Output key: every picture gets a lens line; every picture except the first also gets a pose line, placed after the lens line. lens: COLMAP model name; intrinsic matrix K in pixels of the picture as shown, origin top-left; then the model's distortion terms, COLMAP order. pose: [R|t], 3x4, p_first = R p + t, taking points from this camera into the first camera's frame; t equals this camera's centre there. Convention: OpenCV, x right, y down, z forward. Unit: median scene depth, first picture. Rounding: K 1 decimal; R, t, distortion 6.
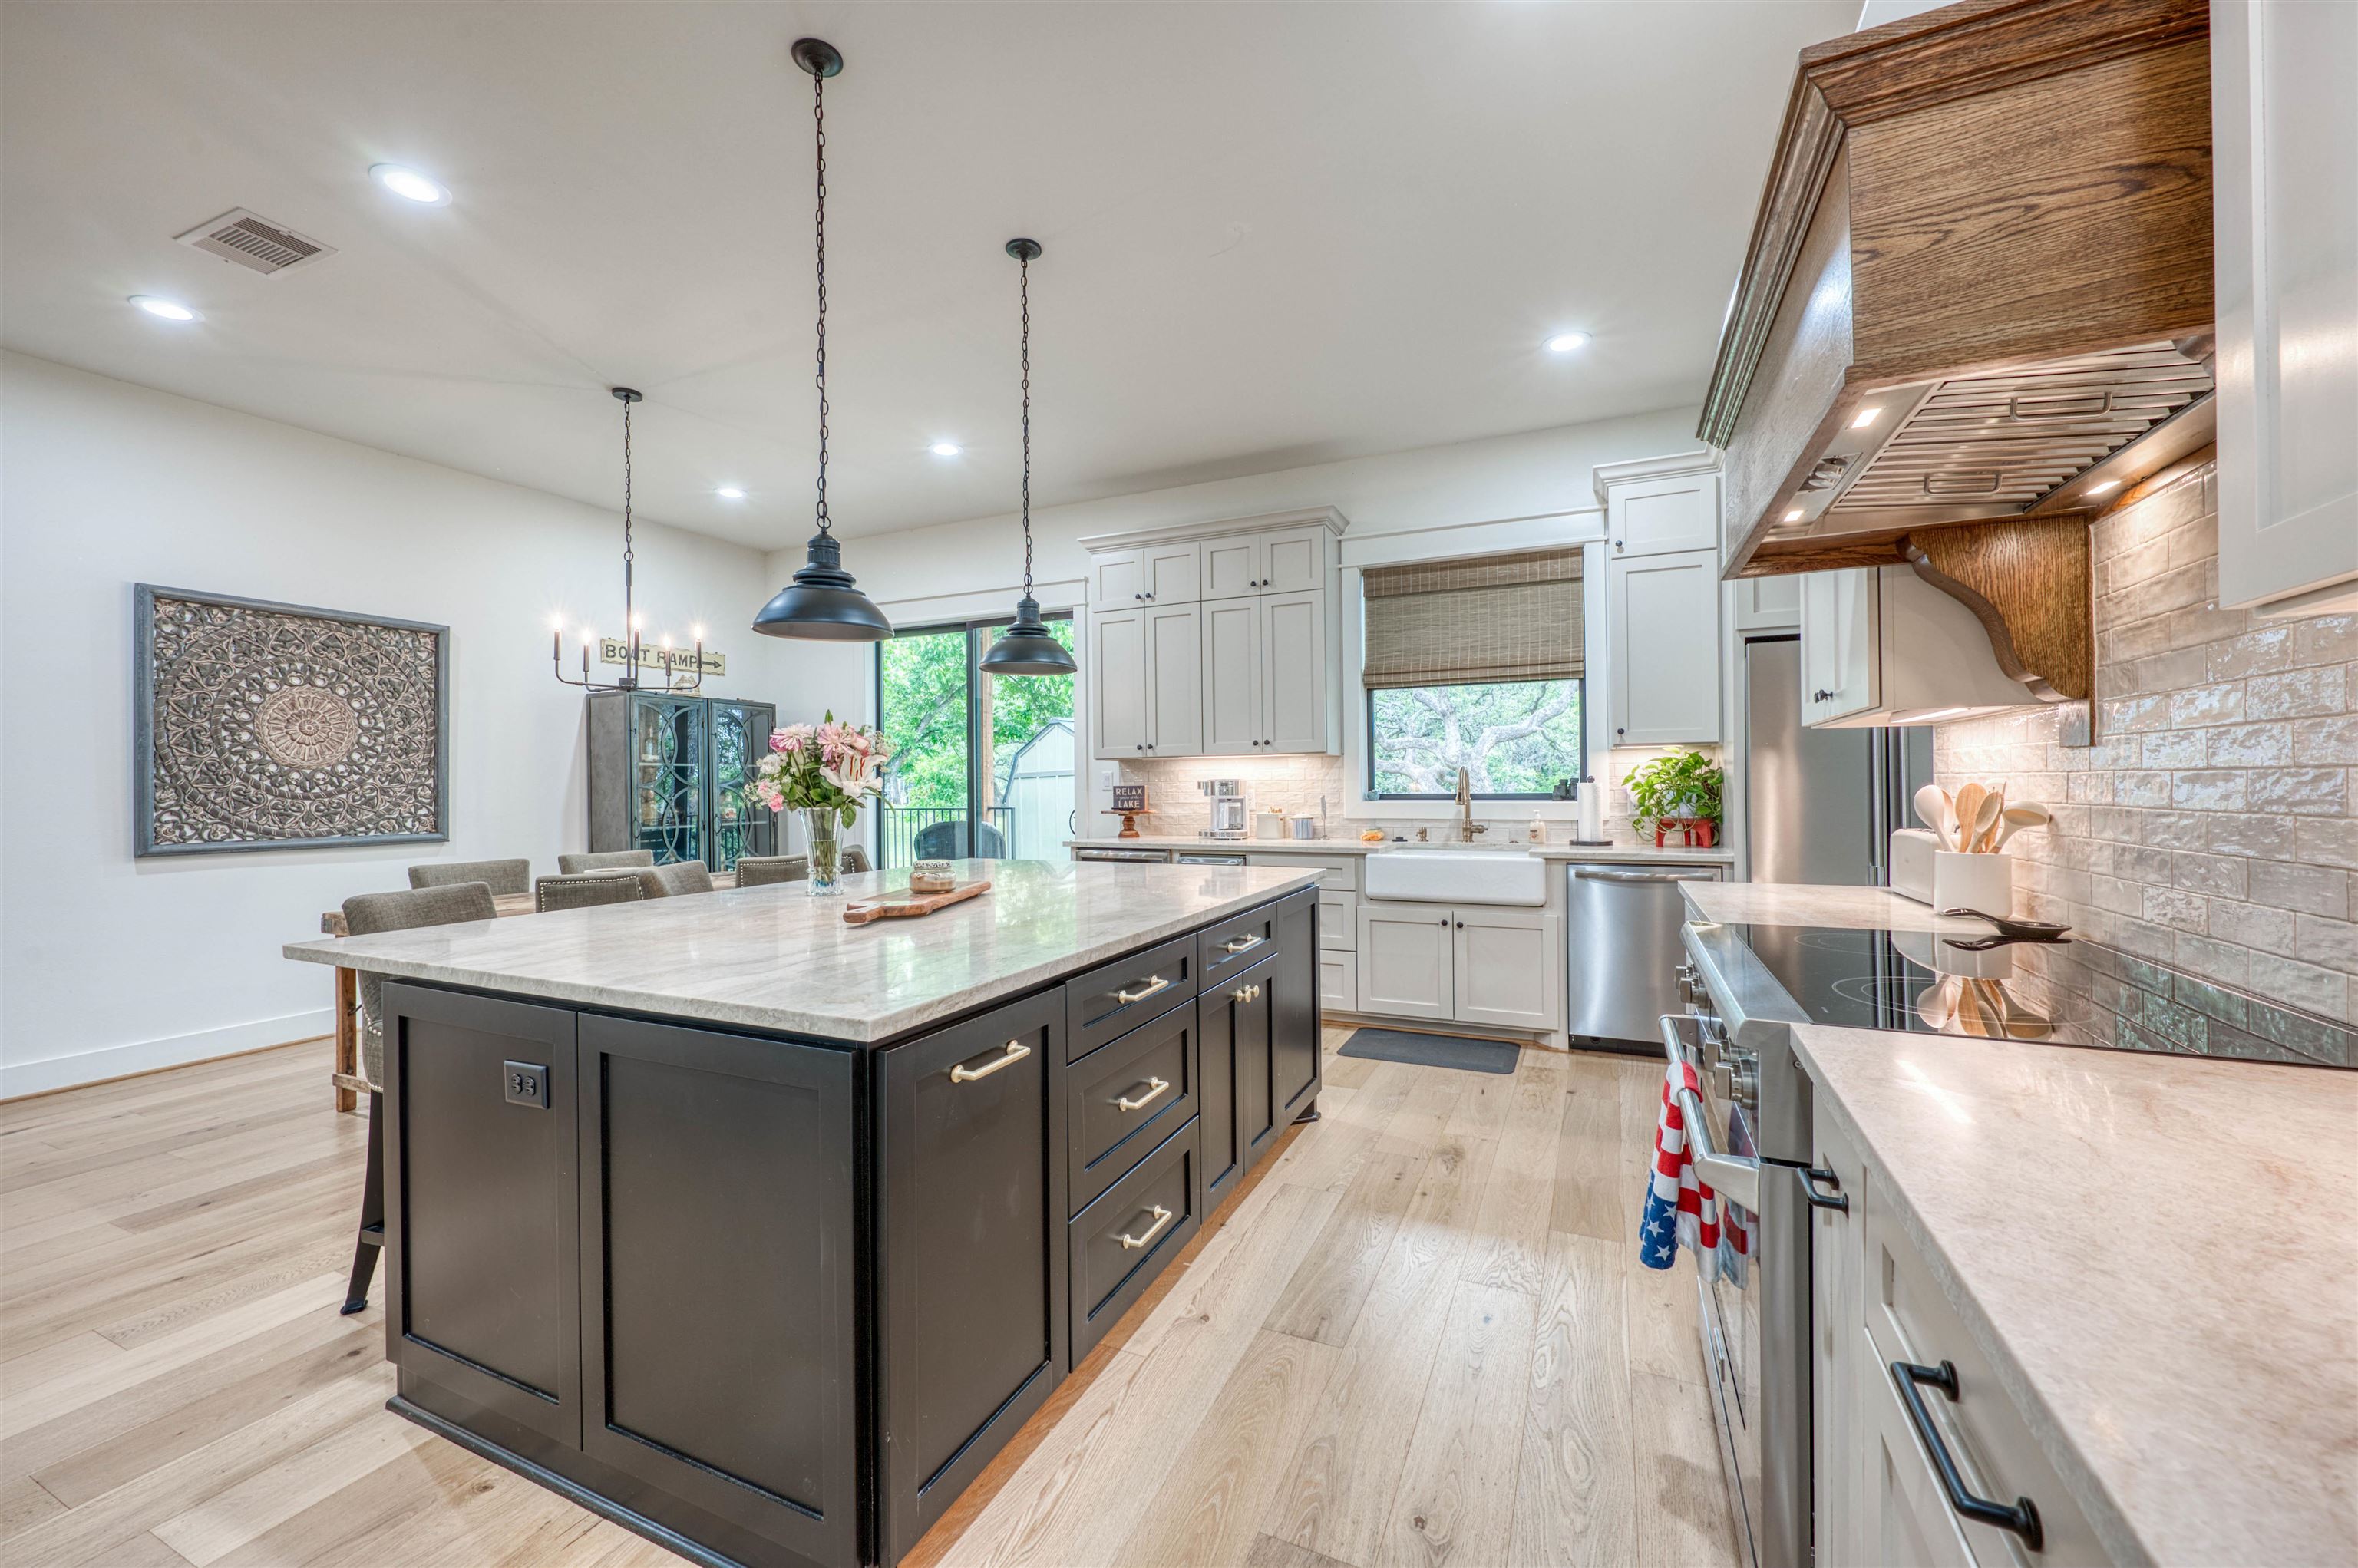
lens RADIAL K [[926.4, 0, 1178.0], [0, 926.4, 779.3], [0, 0, 1]] dist [-0.002503, 0.000807]
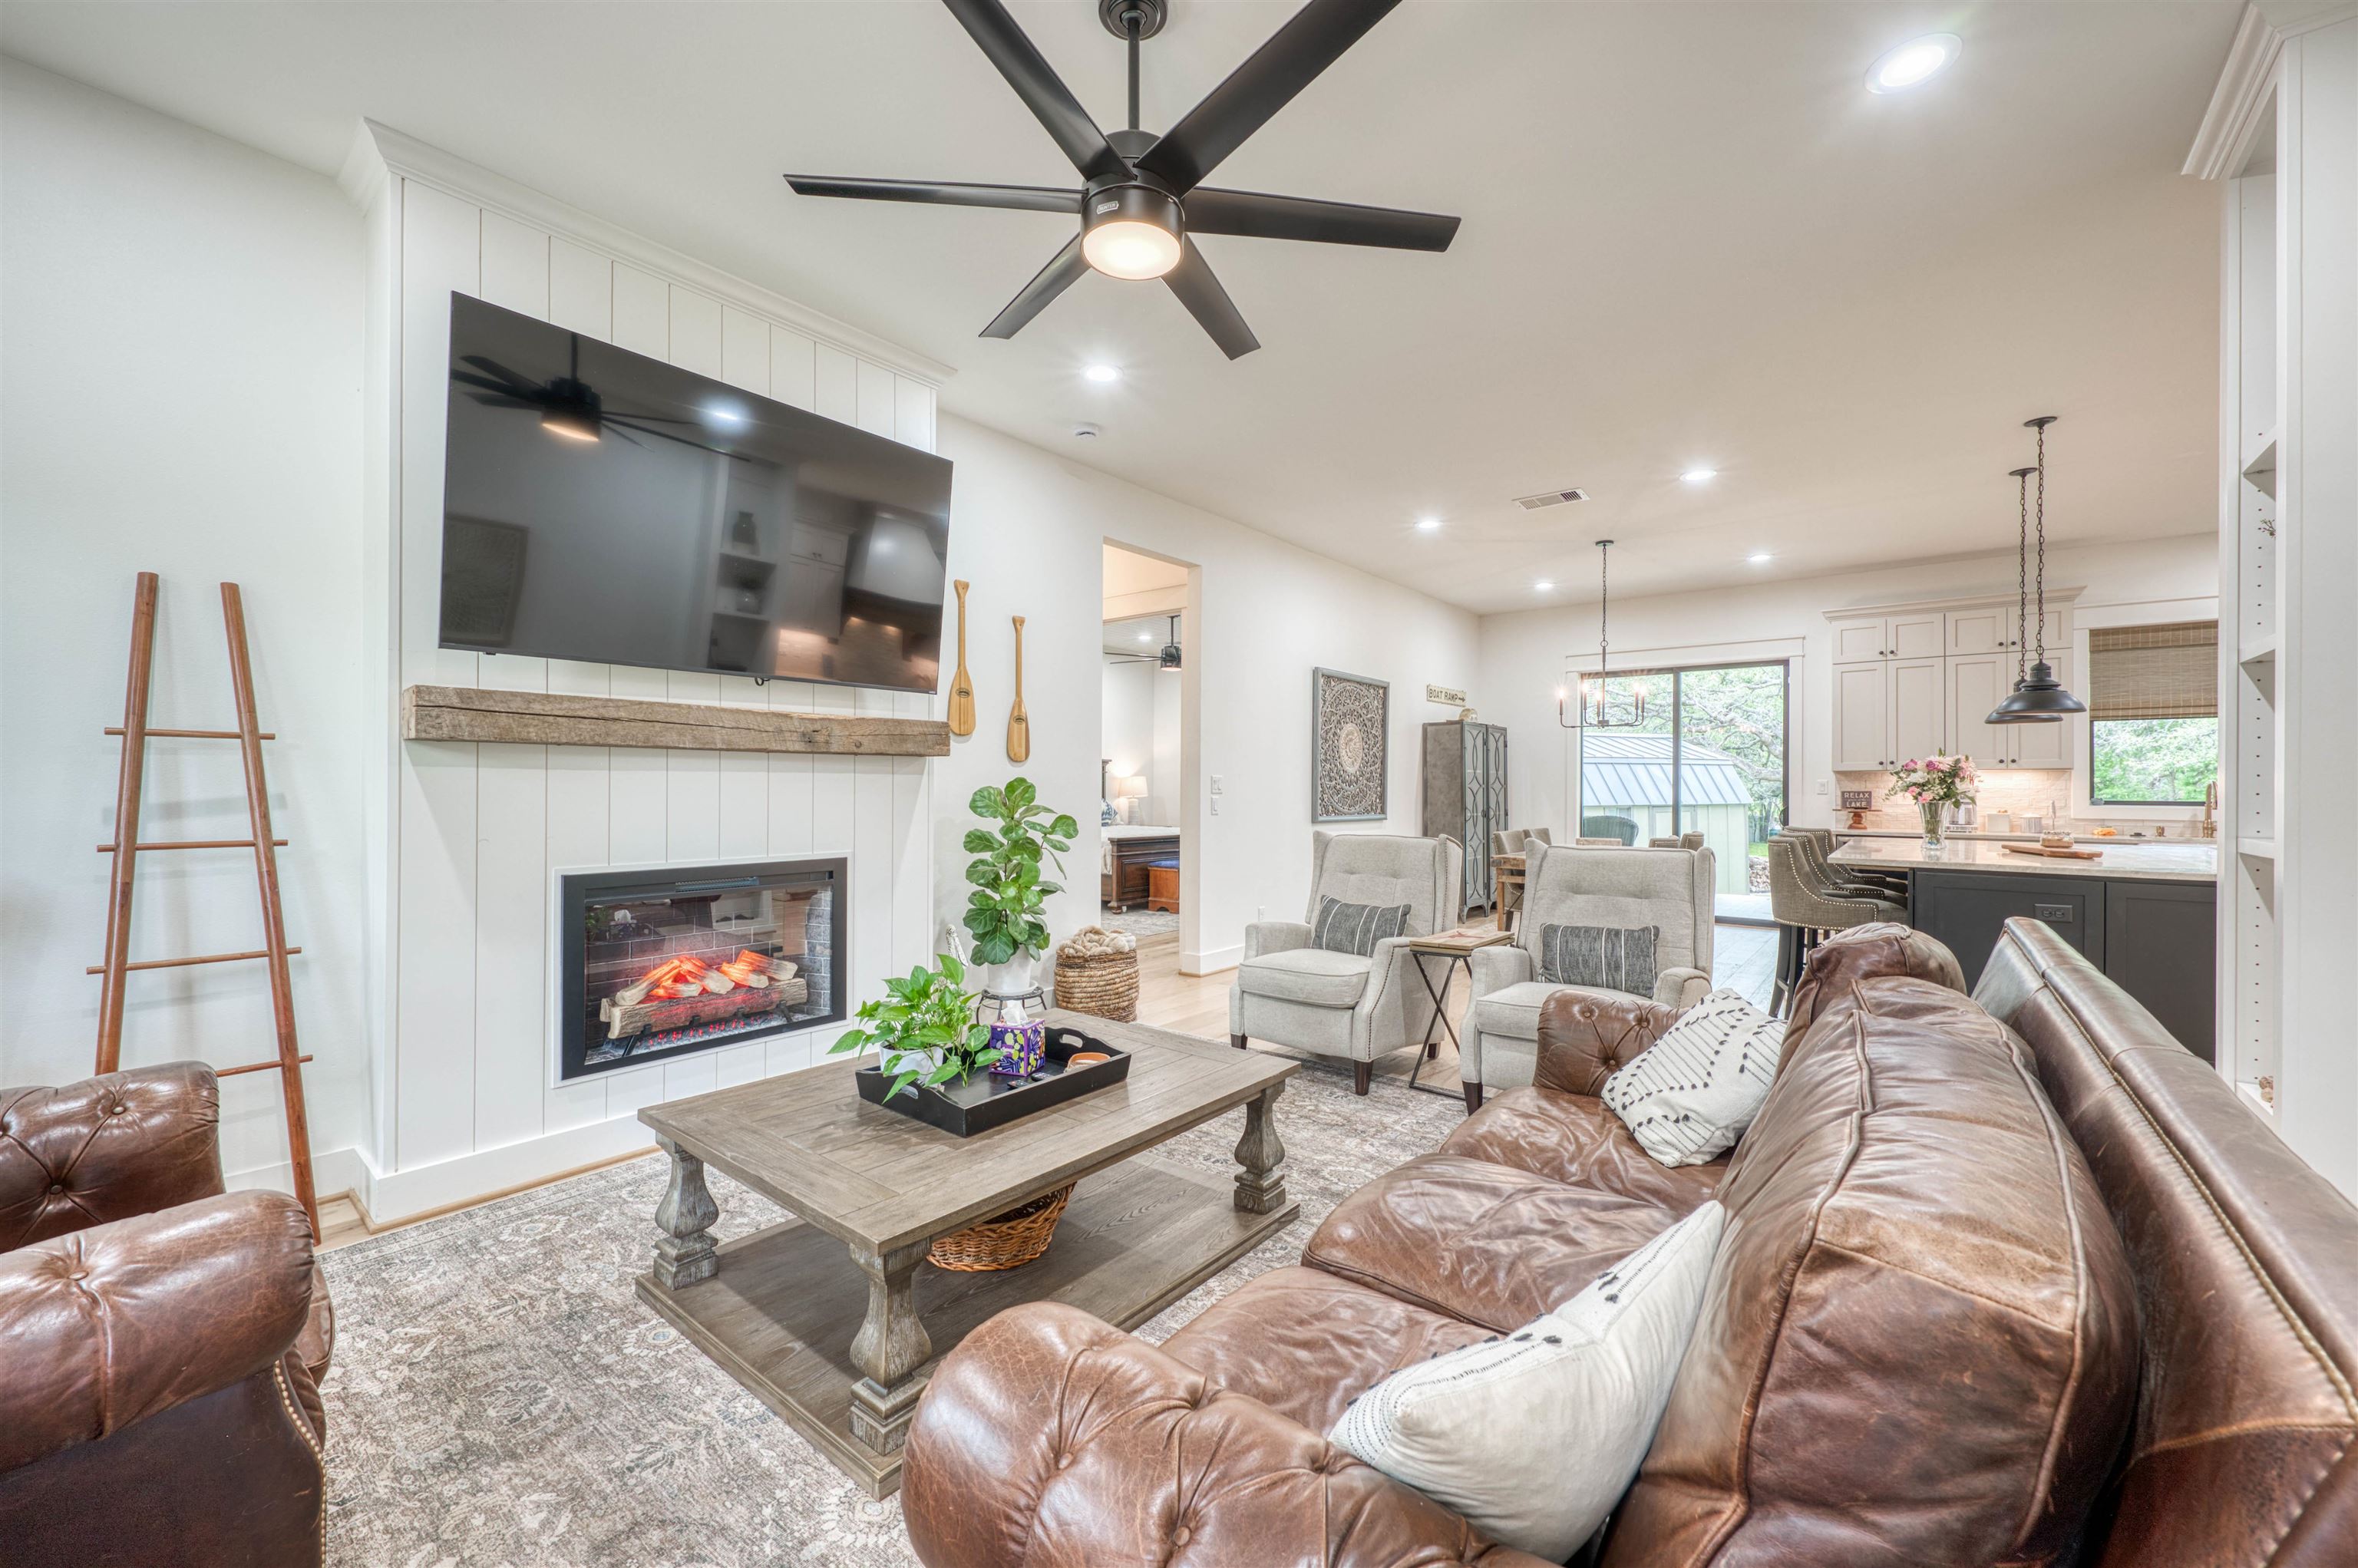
lens RADIAL K [[926.4, 0, 1181.8], [0, 926.4, 779.5], [0, 0, 1]] dist [-0.002503, 0.000807]
pose [[0.971700, 0.011732, -0.235928, -0.745685], [-0.012275, 0.999924, -0.000831, 0.003565], [0.235900, 0.003703, 0.971770, -0.588112]]
